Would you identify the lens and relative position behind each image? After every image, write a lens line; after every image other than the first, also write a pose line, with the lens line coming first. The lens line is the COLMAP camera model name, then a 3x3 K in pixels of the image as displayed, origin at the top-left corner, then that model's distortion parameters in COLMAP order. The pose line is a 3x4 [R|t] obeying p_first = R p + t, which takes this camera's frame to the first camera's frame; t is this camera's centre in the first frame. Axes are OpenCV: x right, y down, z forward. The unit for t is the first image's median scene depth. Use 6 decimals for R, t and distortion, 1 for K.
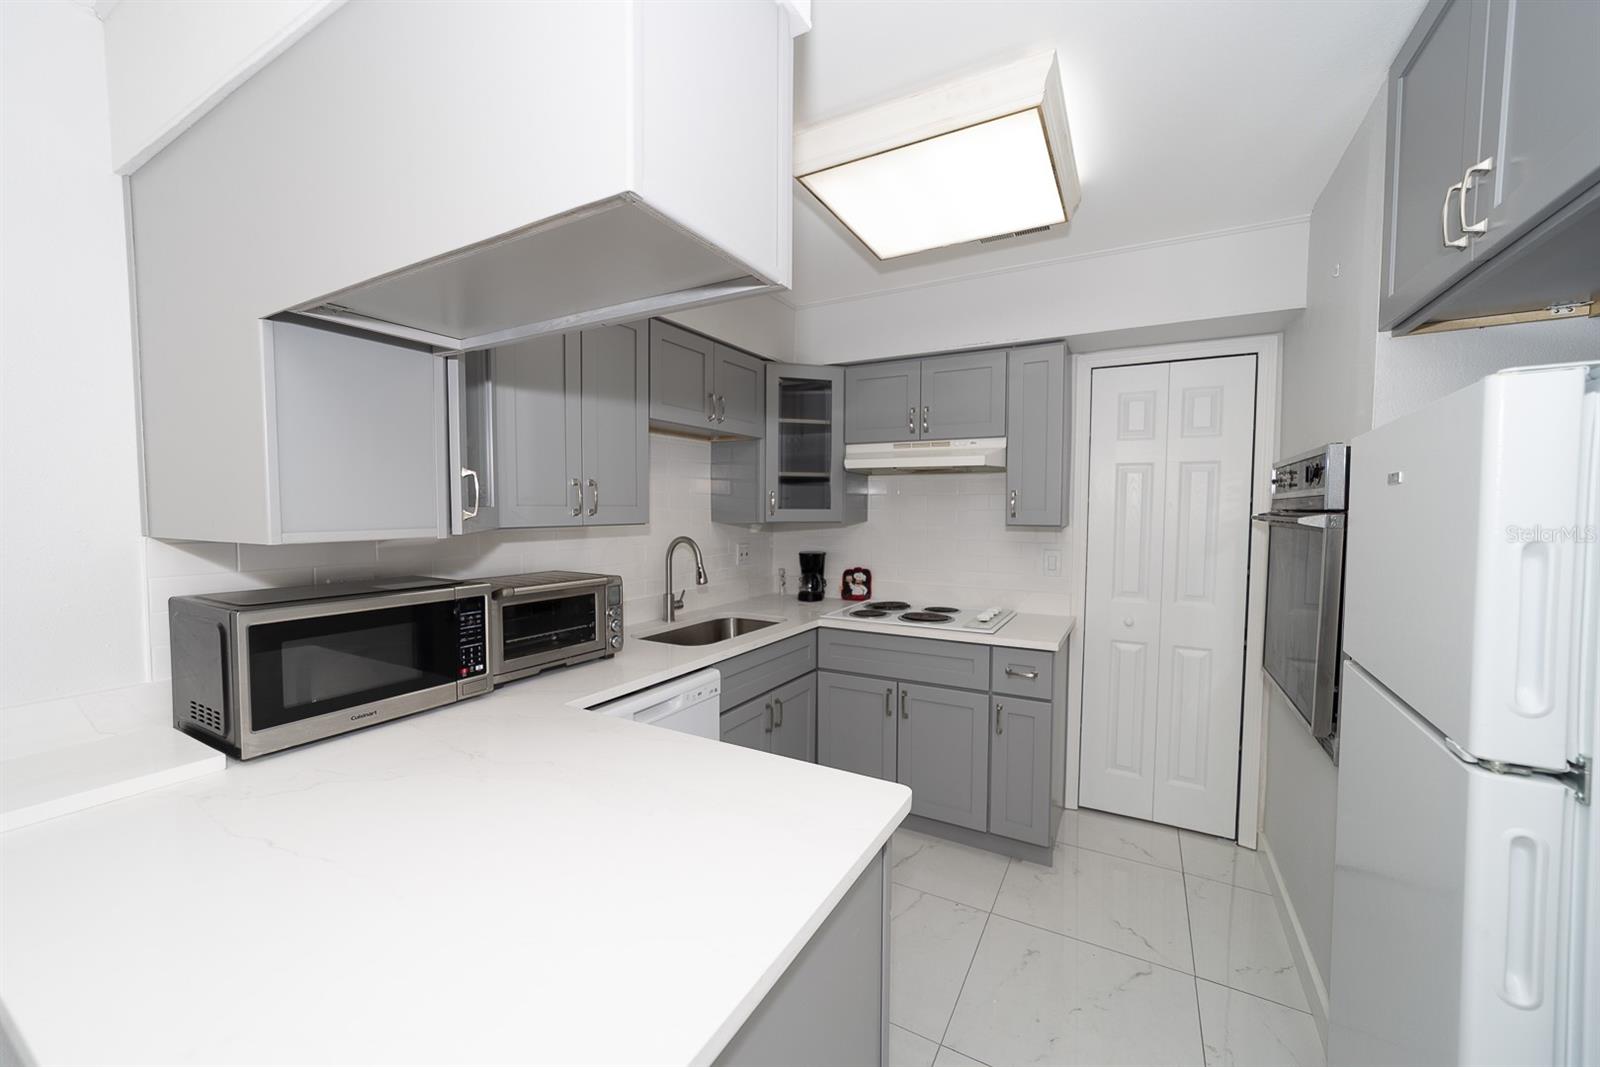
lens RADIAL K [[612.5, 0, 797.1], [0, 612.5, 535.9], [0, 0, 1]] dist [-0.013475, 0.005449]
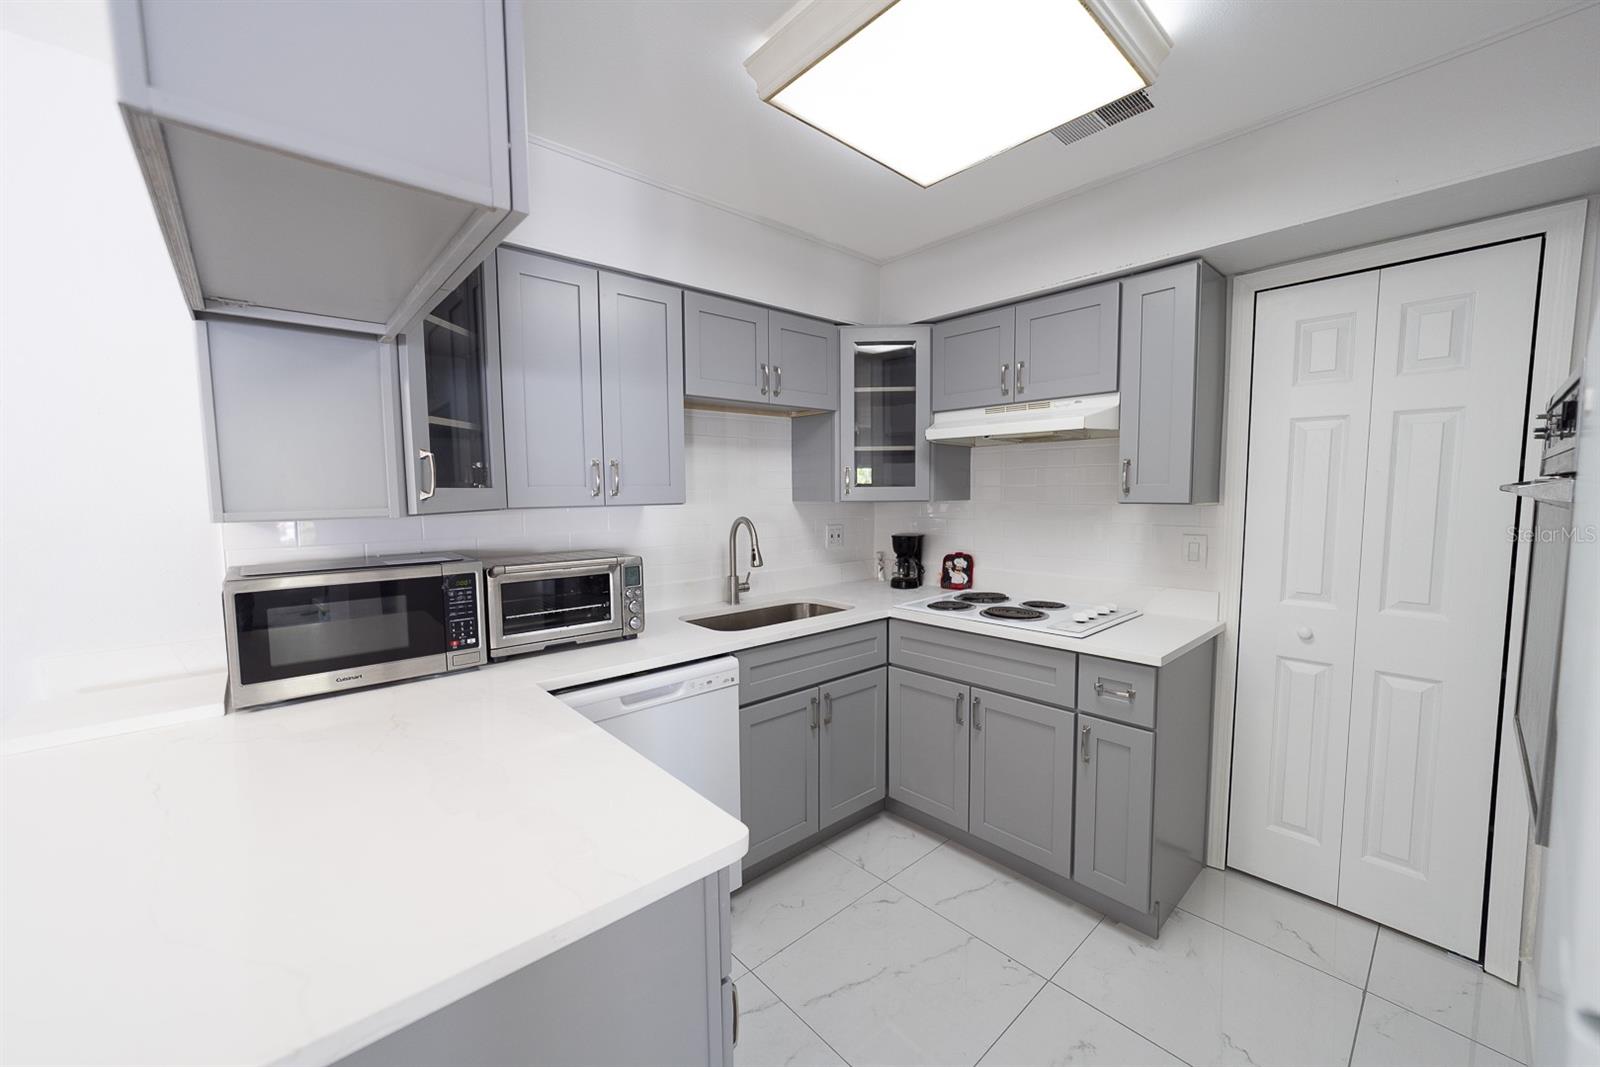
lens RADIAL K [[612.5, 0, 793.1], [0, 612.5, 536.5], [0, 0, 1]] dist [-0.013475, 0.005449]
pose [[0.945986, 0.011194, -0.324015, 0.204105], [-0.001165, 0.999515, 0.031131, 0.001351], [0.324206, -0.029072, 0.945540, 0.113810]]
